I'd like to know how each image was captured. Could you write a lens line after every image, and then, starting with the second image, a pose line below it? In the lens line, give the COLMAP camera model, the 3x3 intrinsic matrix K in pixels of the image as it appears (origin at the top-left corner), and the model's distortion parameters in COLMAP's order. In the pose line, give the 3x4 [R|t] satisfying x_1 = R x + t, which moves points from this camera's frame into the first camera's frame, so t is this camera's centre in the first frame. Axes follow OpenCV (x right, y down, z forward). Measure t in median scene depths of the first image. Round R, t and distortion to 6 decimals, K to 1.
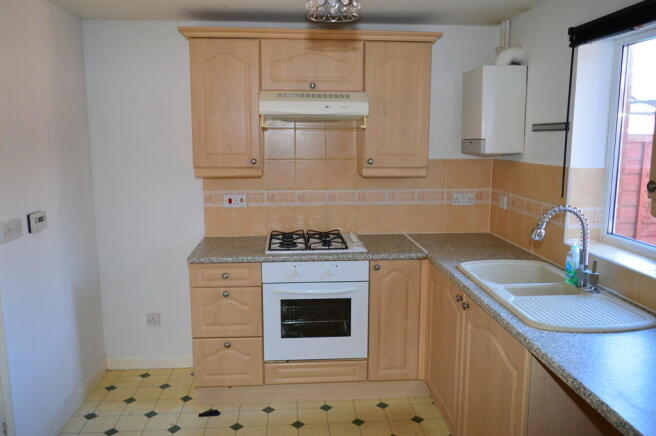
lens RADIAL K [[511.9, 0, 328.0], [0, 511.9, 215.8], [0, 0, 1]] dist [-0.028285, -0.000908]
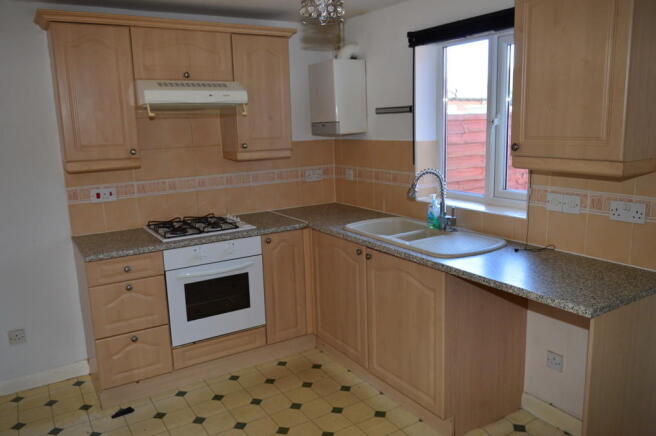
lens RADIAL K [[511.9, 0, 329.5], [0, 511.9, 216.2], [0, 0, 1]] dist [-0.028285, -0.000908]
pose [[0.884337, -0.111915, 0.453235, -0.277930], [0.100919, 0.993714, 0.048463, 0.007637], [-0.455810, 0.002883, 0.890073, -0.045443]]
